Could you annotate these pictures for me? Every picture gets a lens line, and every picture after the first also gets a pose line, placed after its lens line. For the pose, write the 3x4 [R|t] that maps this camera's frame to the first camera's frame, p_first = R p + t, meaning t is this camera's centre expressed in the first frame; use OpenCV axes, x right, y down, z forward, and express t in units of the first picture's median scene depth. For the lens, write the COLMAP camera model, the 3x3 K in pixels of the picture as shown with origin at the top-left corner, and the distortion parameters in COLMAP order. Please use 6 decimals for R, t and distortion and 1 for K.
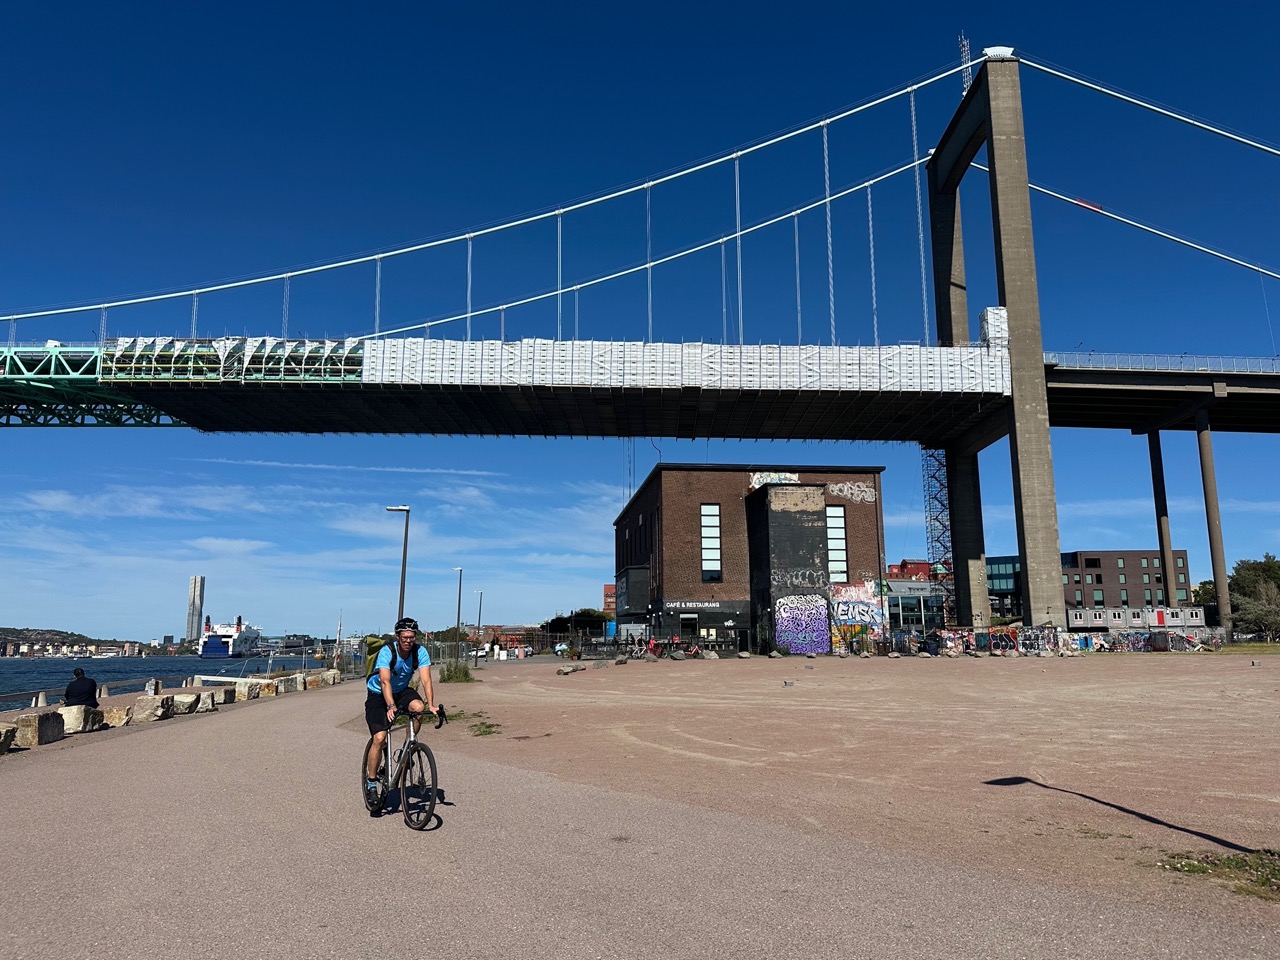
lens RADIAL K [[941.3, 0, 639.1], [0, 941.3, 483.8], [0, 0, 1]] dist [0.001386, -0.000786]
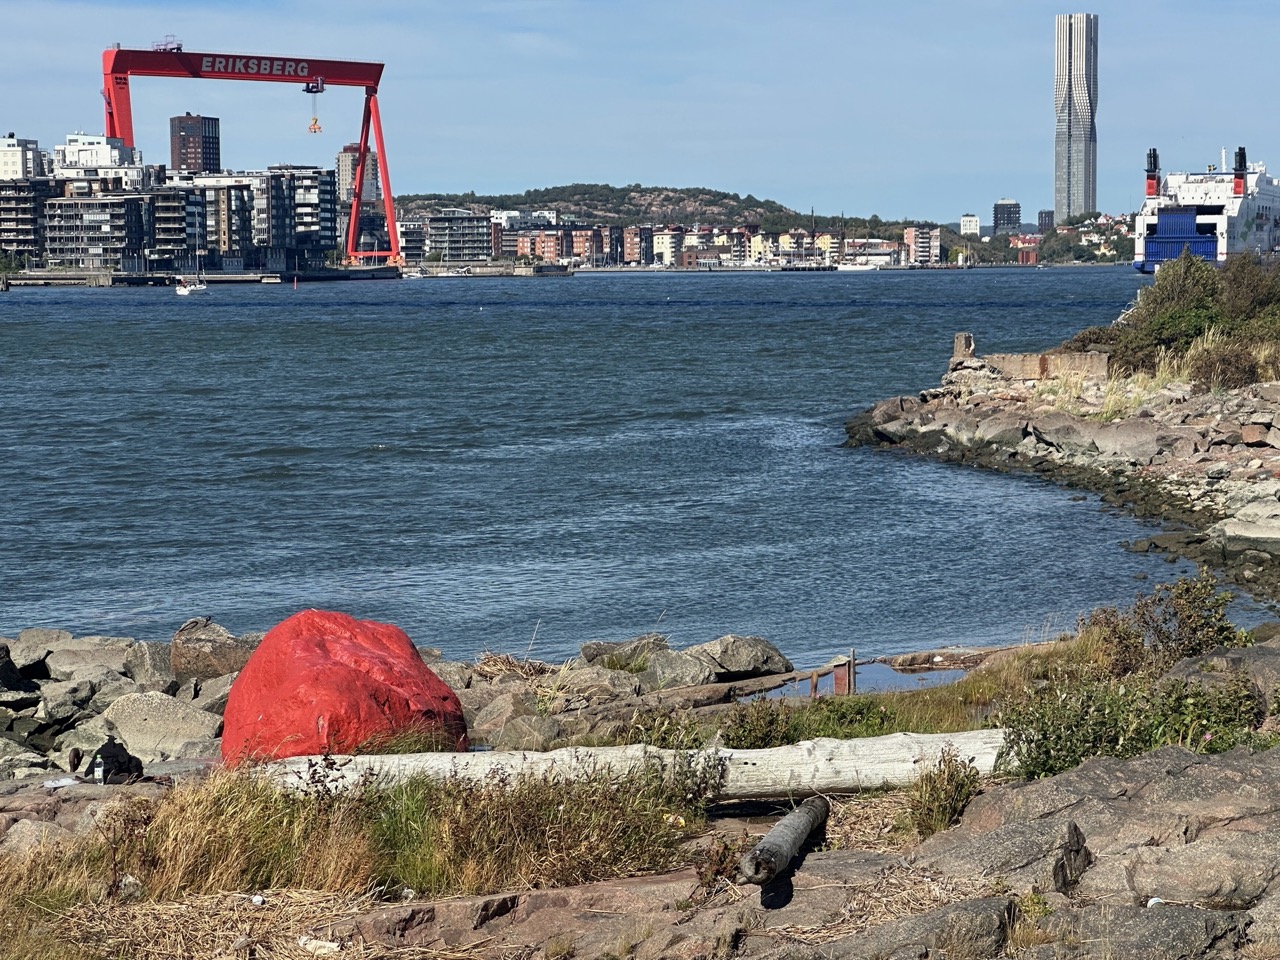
lens RADIAL K [[3334.9, 0, 639.9], [0, 3334.9, 480.1], [0, 0, 1]] dist [0.116270, 0.000000]
pose [[0.846907, 0.038022, -0.530379, 0.027477], [0.091541, 0.972123, 0.215863, -0.019968], [0.523802, -0.231368, 0.819818, -0.105500]]
